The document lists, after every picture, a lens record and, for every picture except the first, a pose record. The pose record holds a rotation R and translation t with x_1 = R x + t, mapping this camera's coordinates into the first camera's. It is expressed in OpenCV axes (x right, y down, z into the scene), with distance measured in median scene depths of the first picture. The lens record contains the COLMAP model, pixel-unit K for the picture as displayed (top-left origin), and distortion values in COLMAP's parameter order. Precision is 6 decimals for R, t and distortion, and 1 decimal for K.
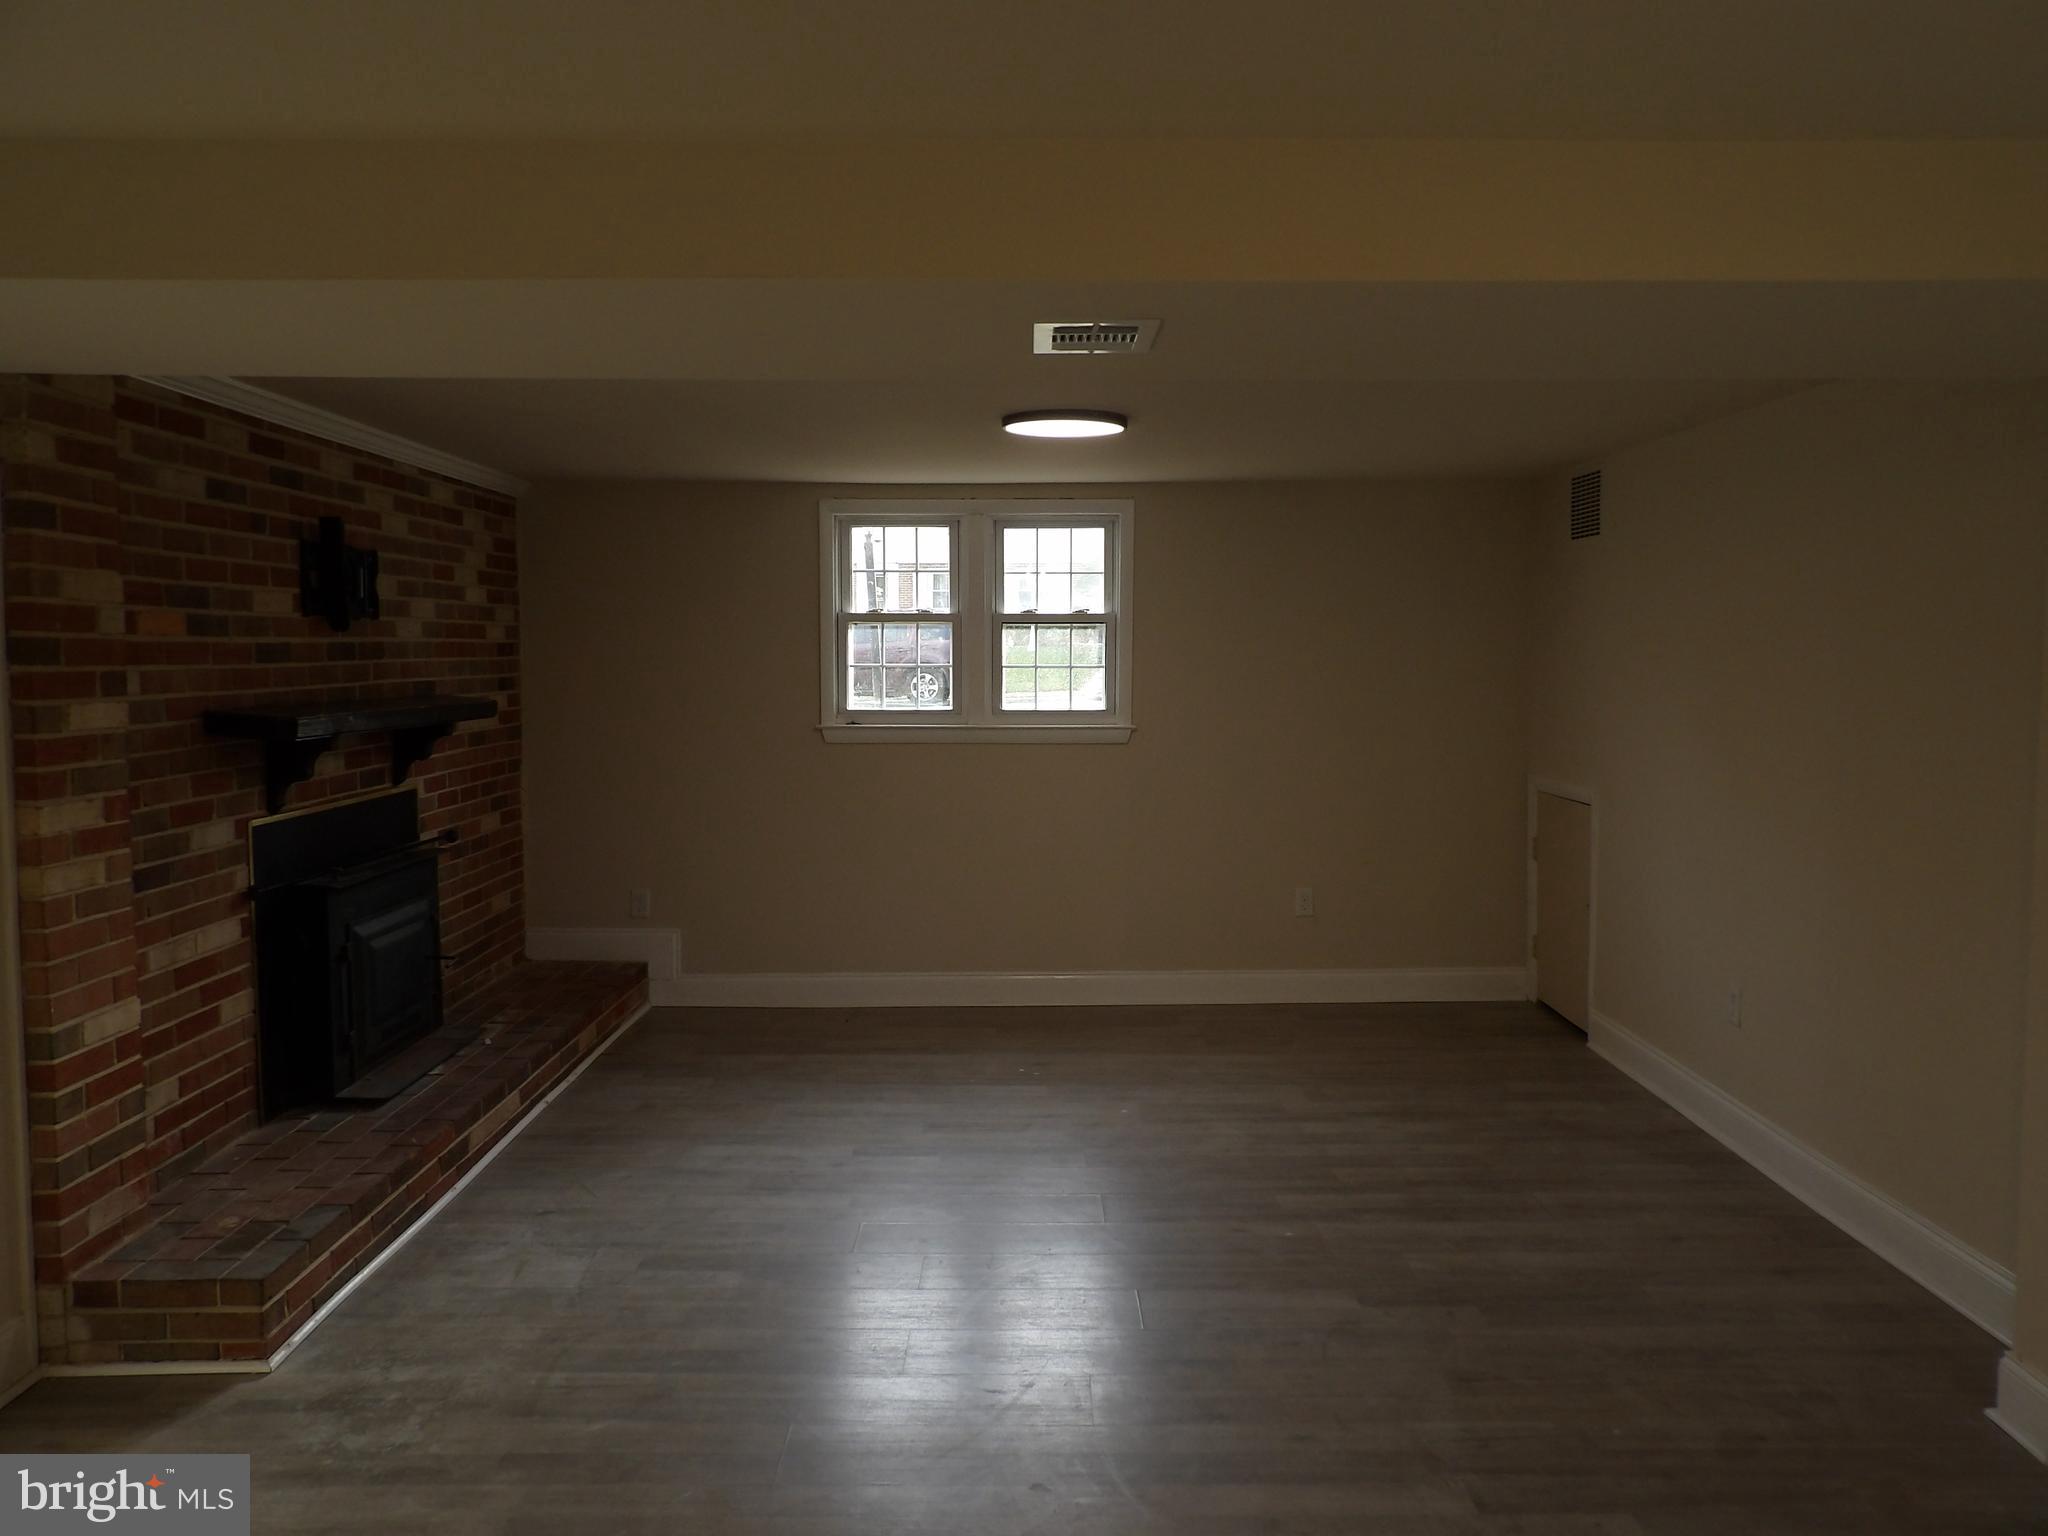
lens RADIAL K [[1465.5, 0, 1039.0], [0, 1465.5, 748.2], [0, 0, 1]] dist [-0.036631, 0.052770]
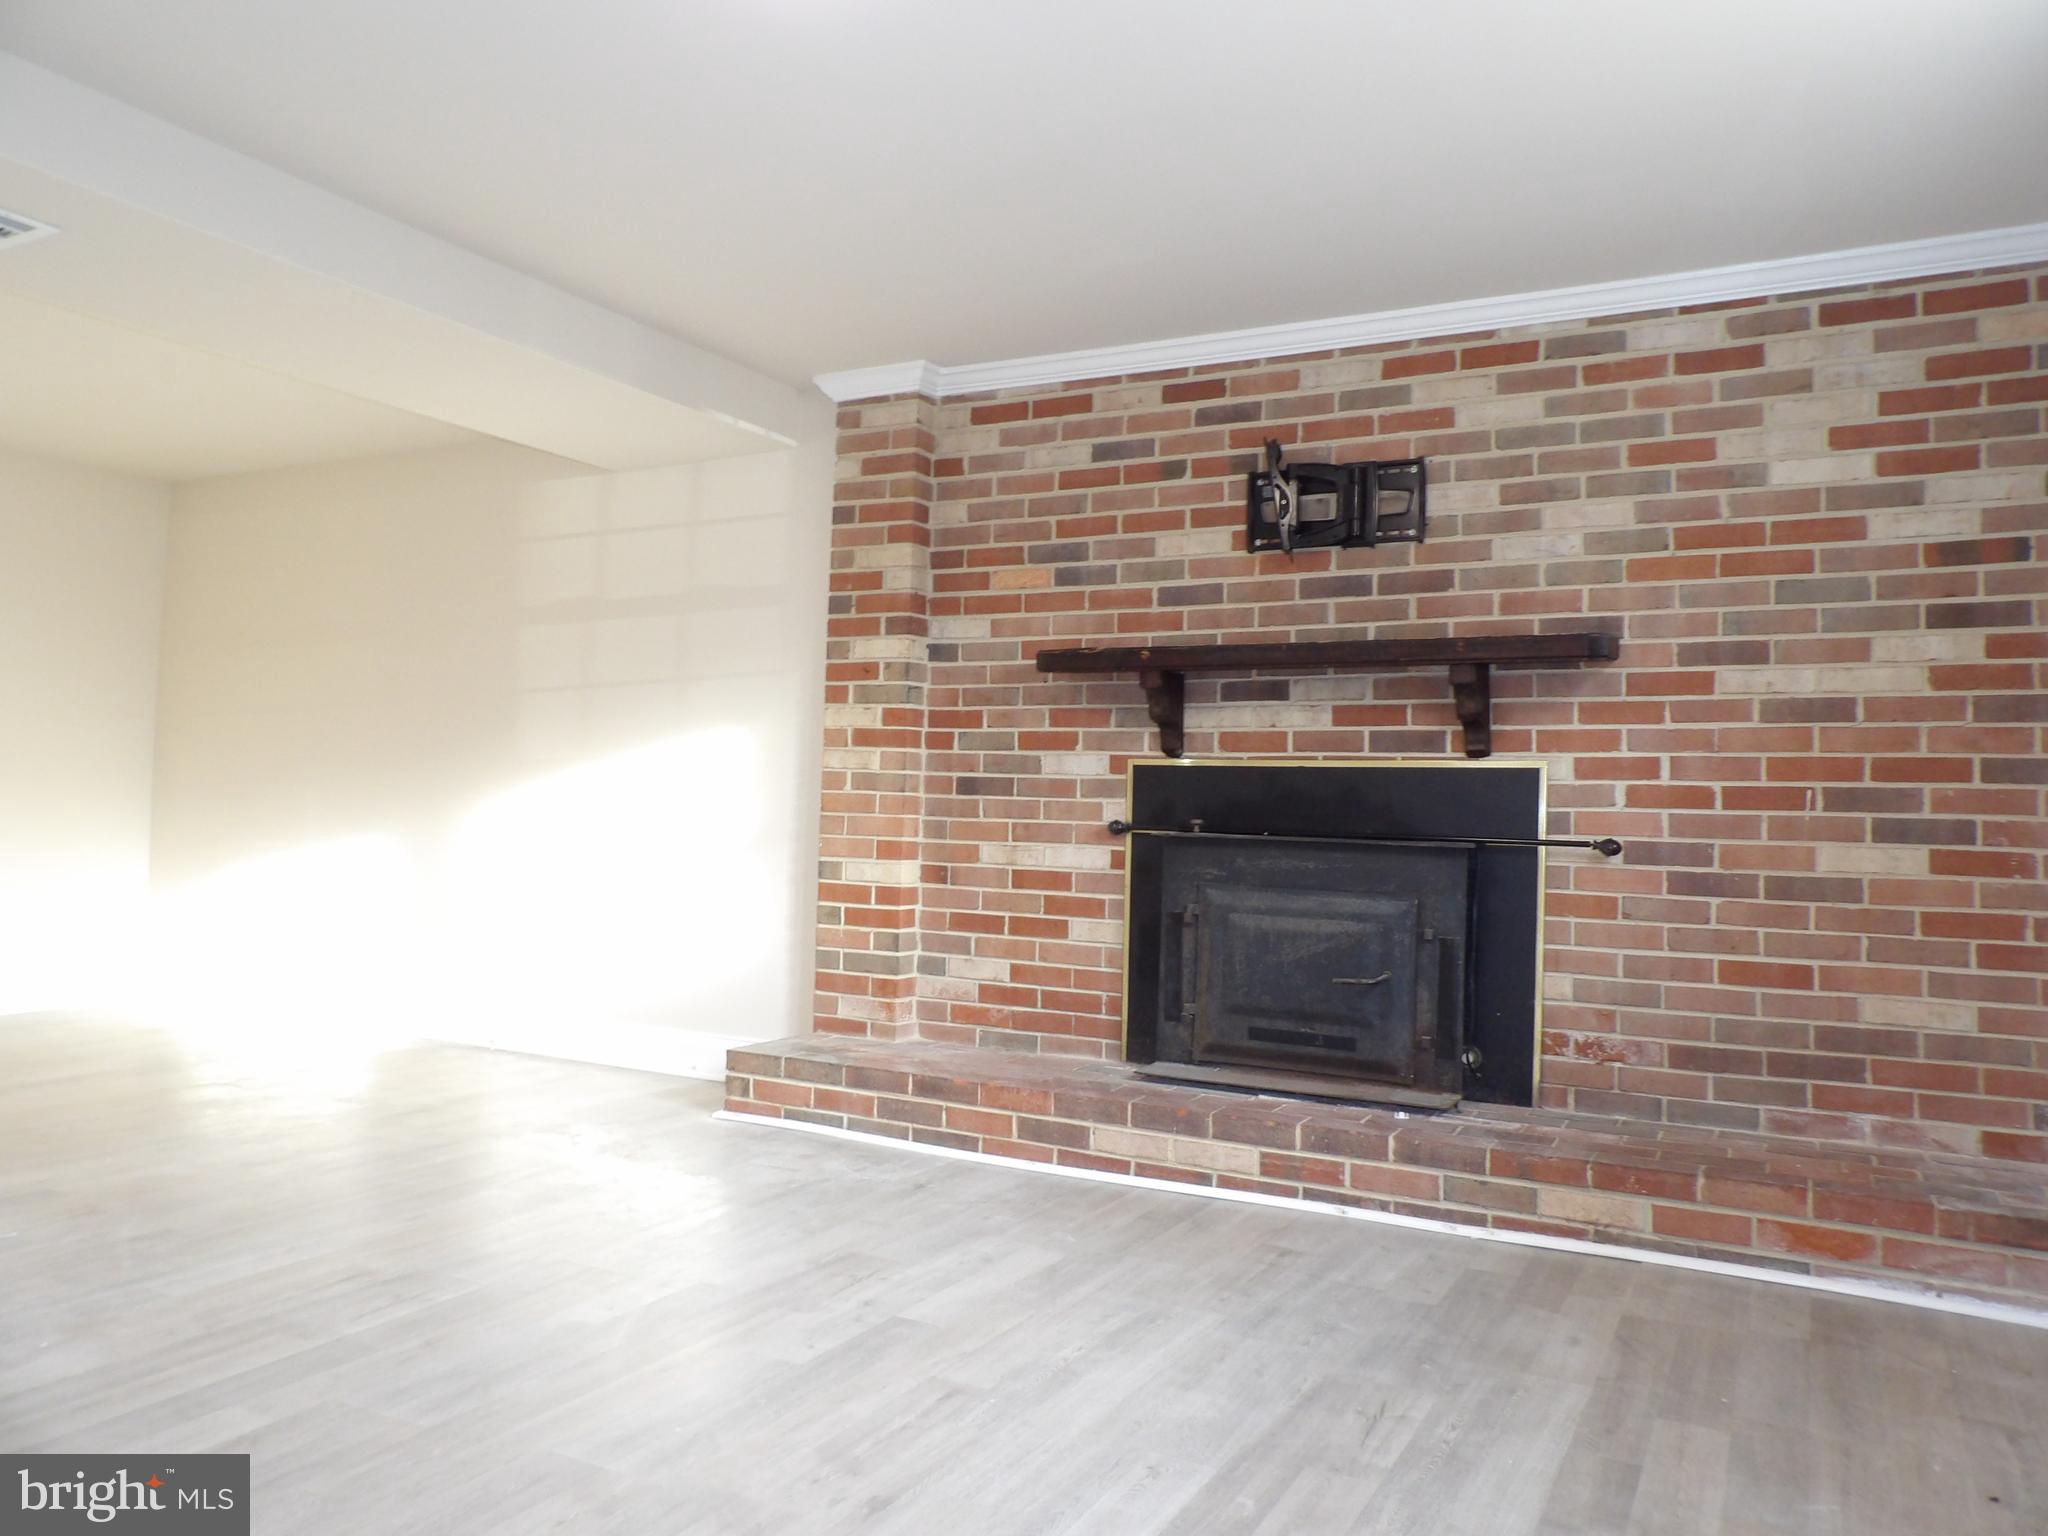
lens RADIAL K [[1465.5, 0, 1039.0], [0, 1465.5, 748.2], [0, 0, 1]] dist [-0.036631, 0.052770]
pose [[-0.477654, -0.049871, -0.877131, 0.411026], [-0.086032, 0.996244, -0.009793, 0.059628], [0.874325, 0.070784, -0.480151, 1.472113]]
